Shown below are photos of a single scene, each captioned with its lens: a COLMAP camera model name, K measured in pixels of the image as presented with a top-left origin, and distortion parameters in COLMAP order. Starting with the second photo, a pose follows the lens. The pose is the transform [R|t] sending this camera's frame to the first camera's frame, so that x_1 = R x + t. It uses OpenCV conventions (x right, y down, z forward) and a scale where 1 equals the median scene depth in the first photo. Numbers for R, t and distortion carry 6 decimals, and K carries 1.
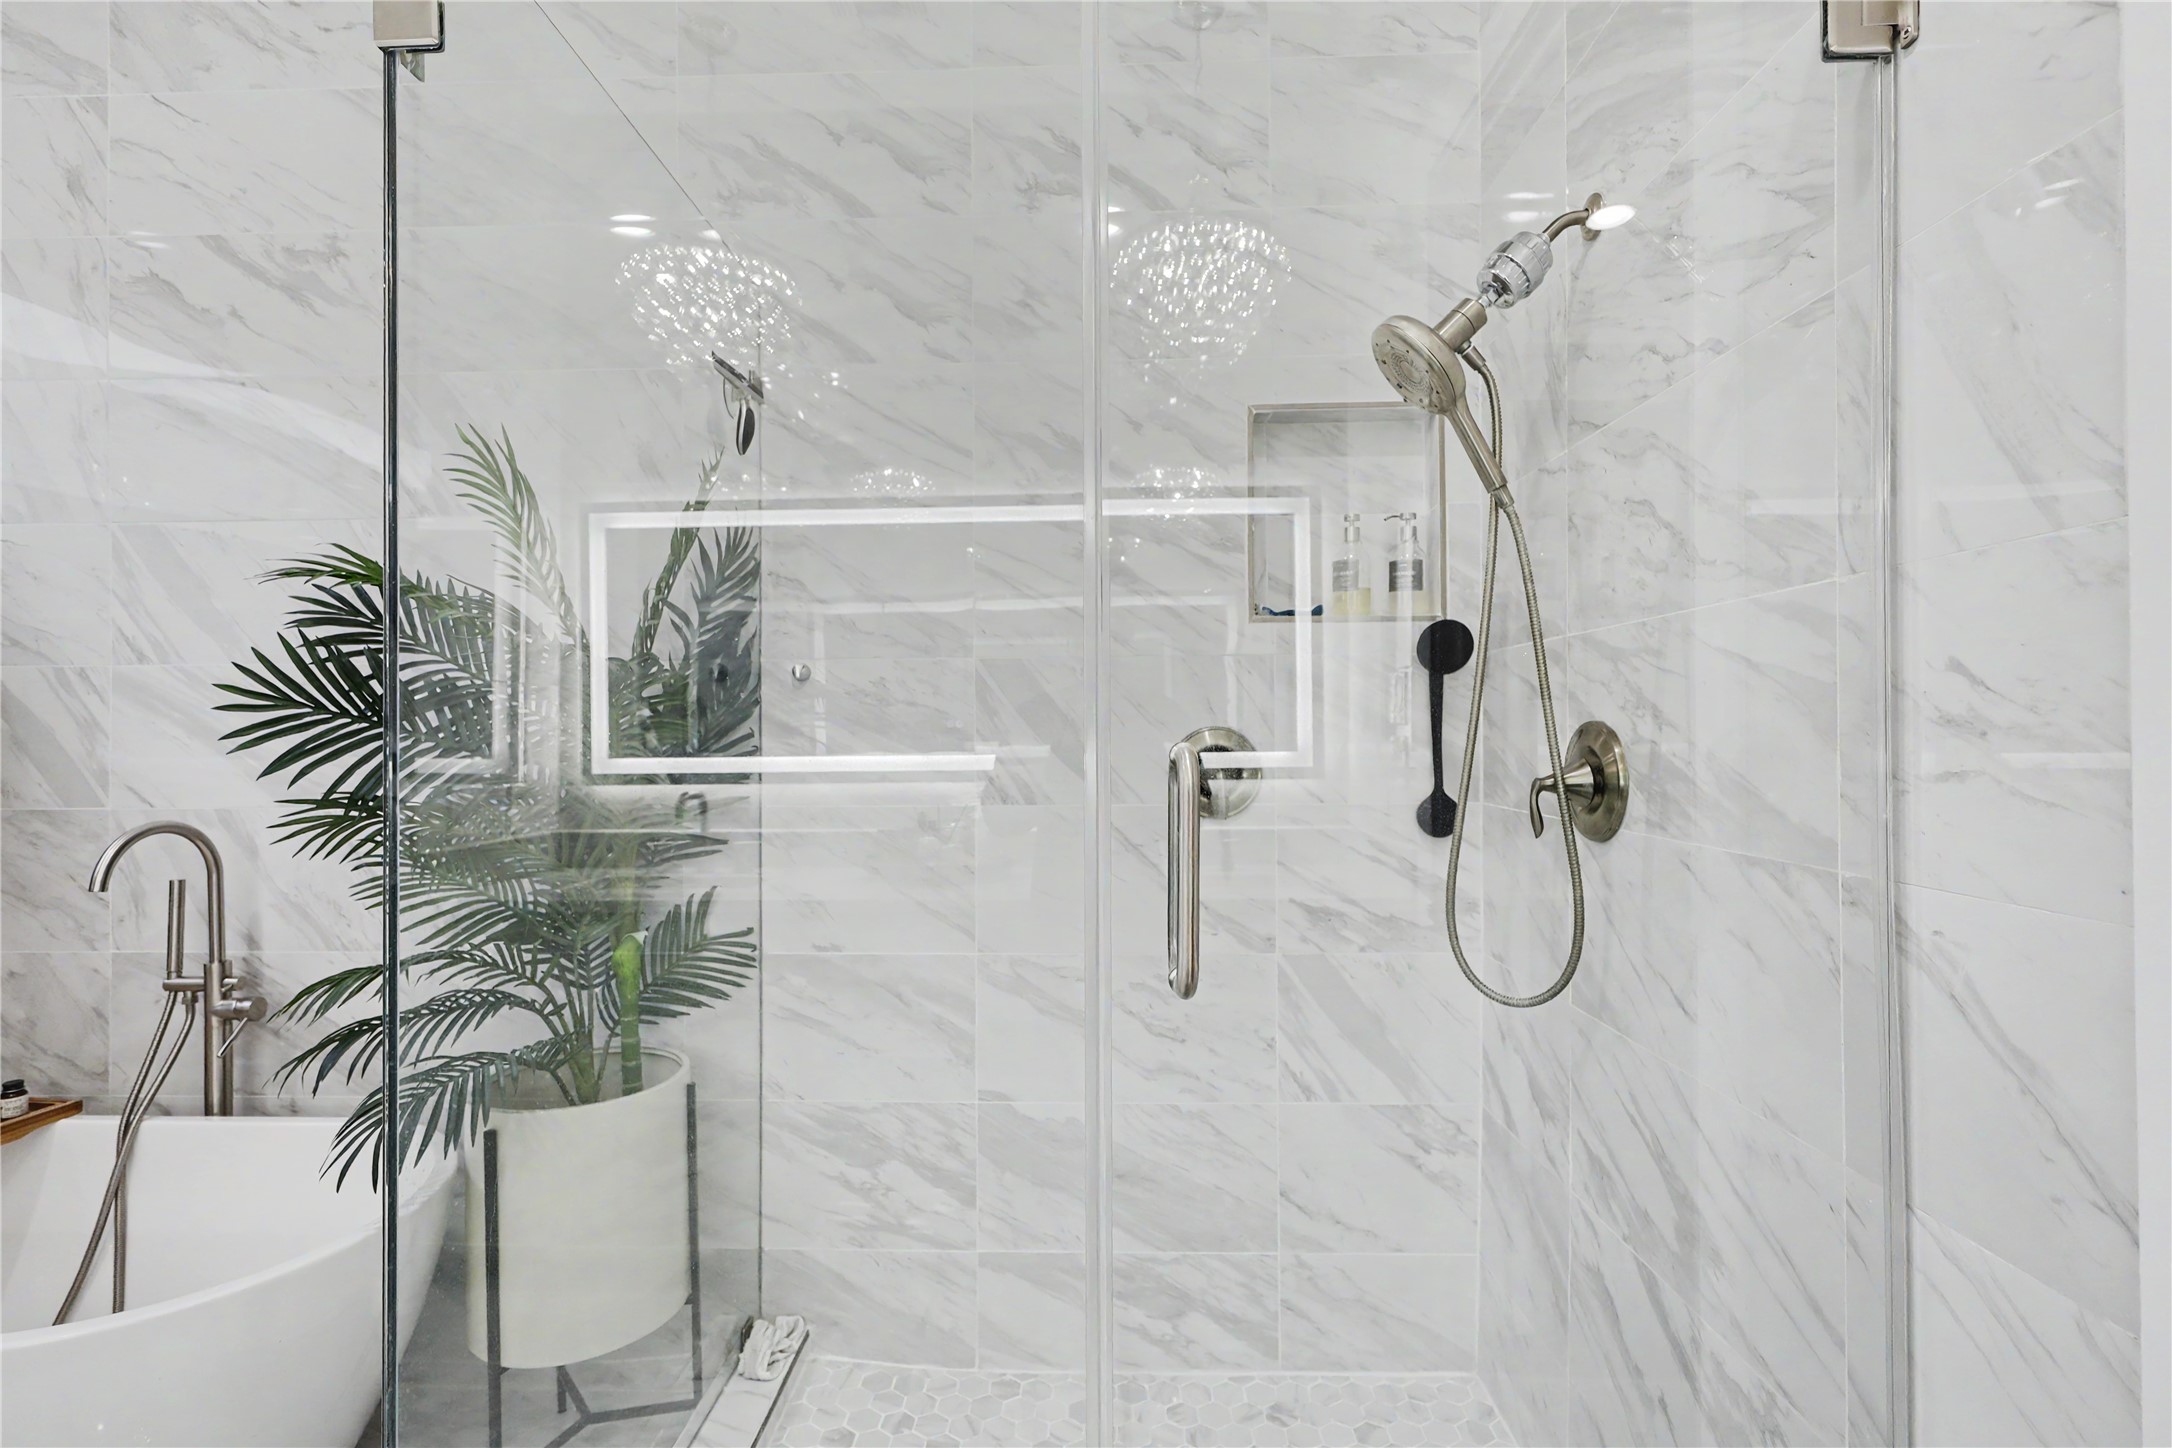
lens RADIAL K [[1010.3, 0, 1077.9], [0, 1010.3, 727.8], [0, 0, 1]] dist [0.002490, 0.000053]
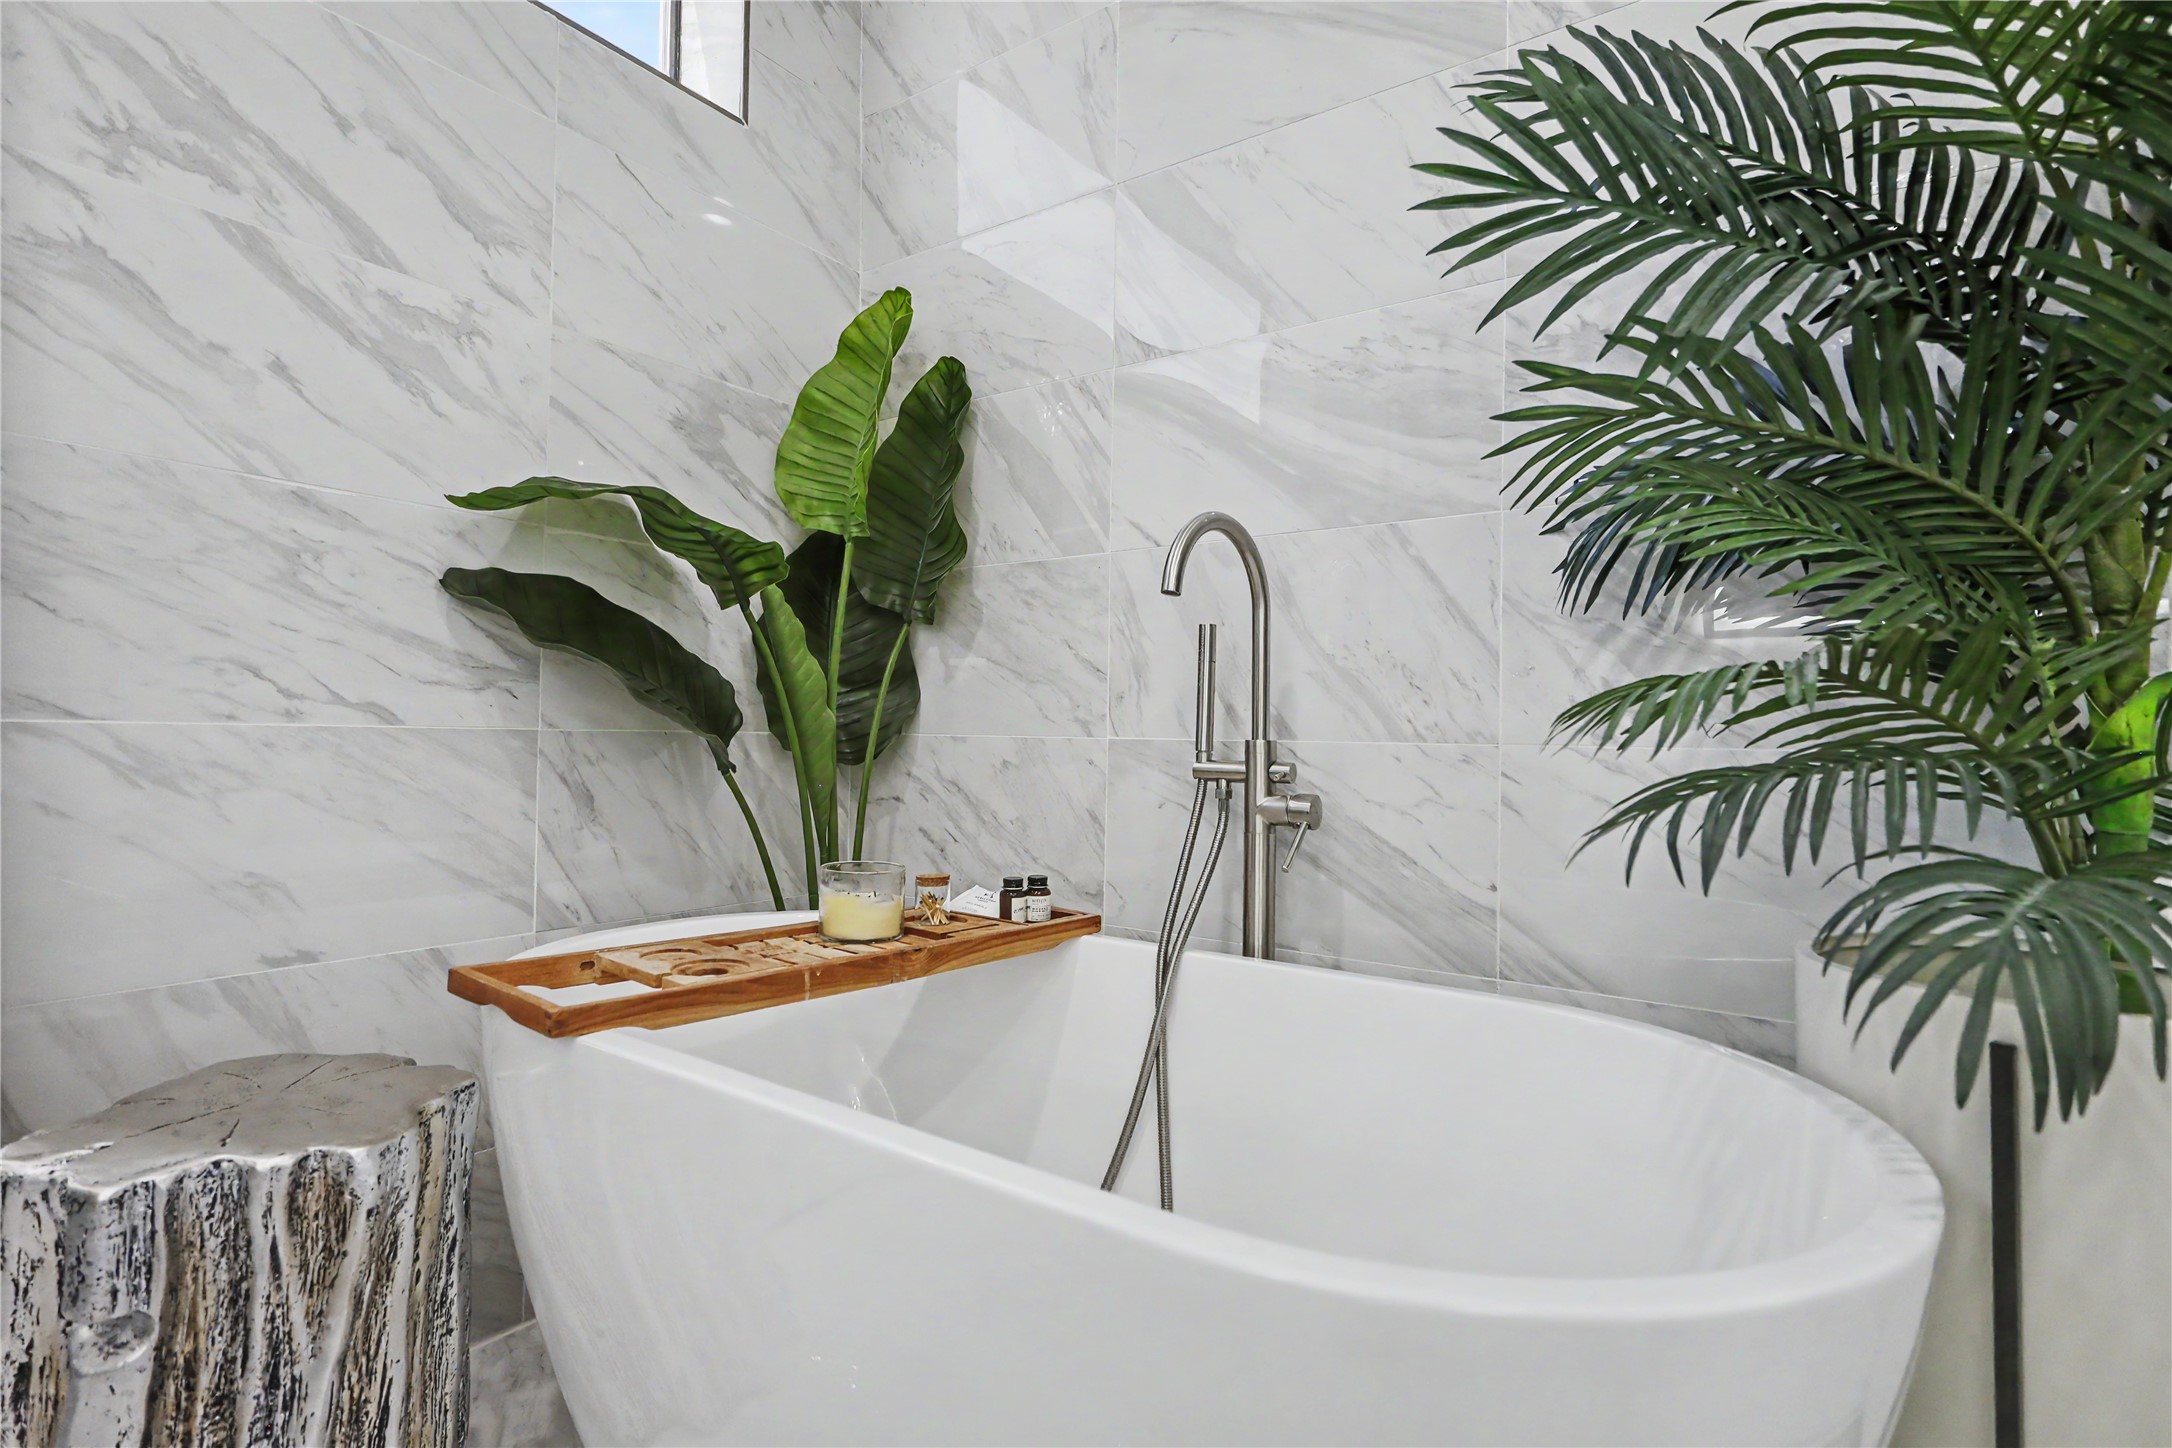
lens RADIAL K [[1046.6, 0, 1074.0], [0, 1046.6, 724.6], [0, 0, 1]] dist [-0.001092, 0.000386]
pose [[0.834313, 0.008711, -0.551222, -0.553234], [-0.016770, 0.999813, -0.009582, 0.224606], [0.551036, 0.017238, 0.834304, 0.331674]]
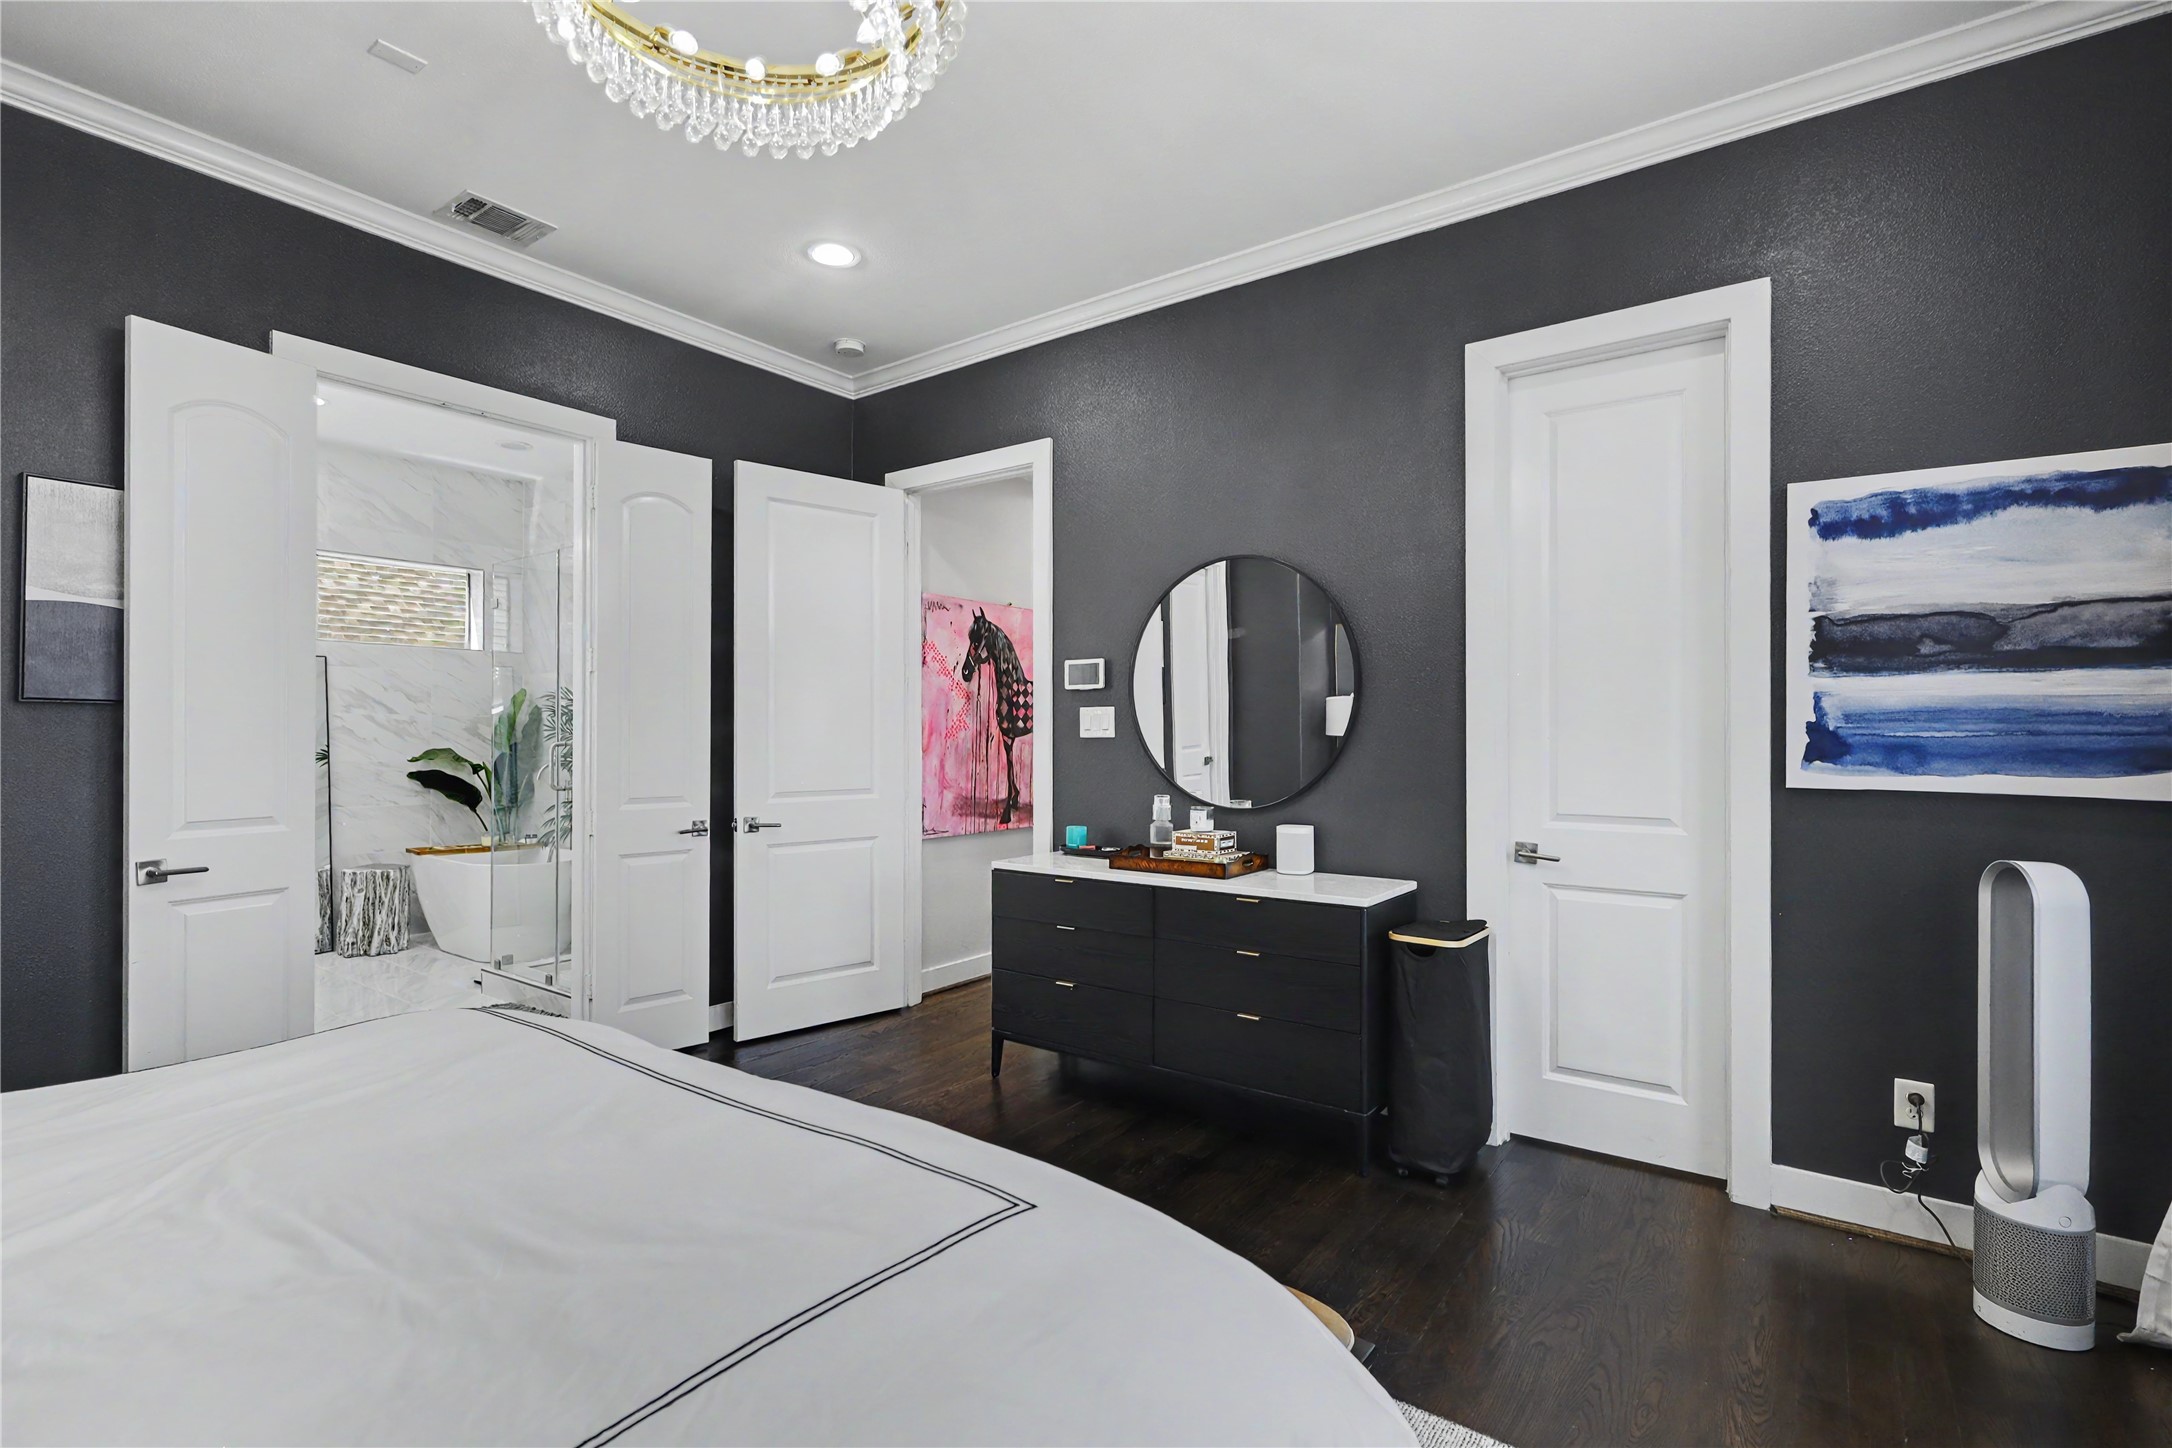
lens RADIAL K [[1010.3, 0, 1065.6], [0, 1010.3, 731.2], [0, 0, 1]] dist [0.002490, 0.000053]
pose [[0.816031, 0.003779, -0.577996, 2.340616], [-0.002271, 0.999992, 0.003332, -0.026559], [0.578004, -0.001406, 0.816033, -0.762294]]
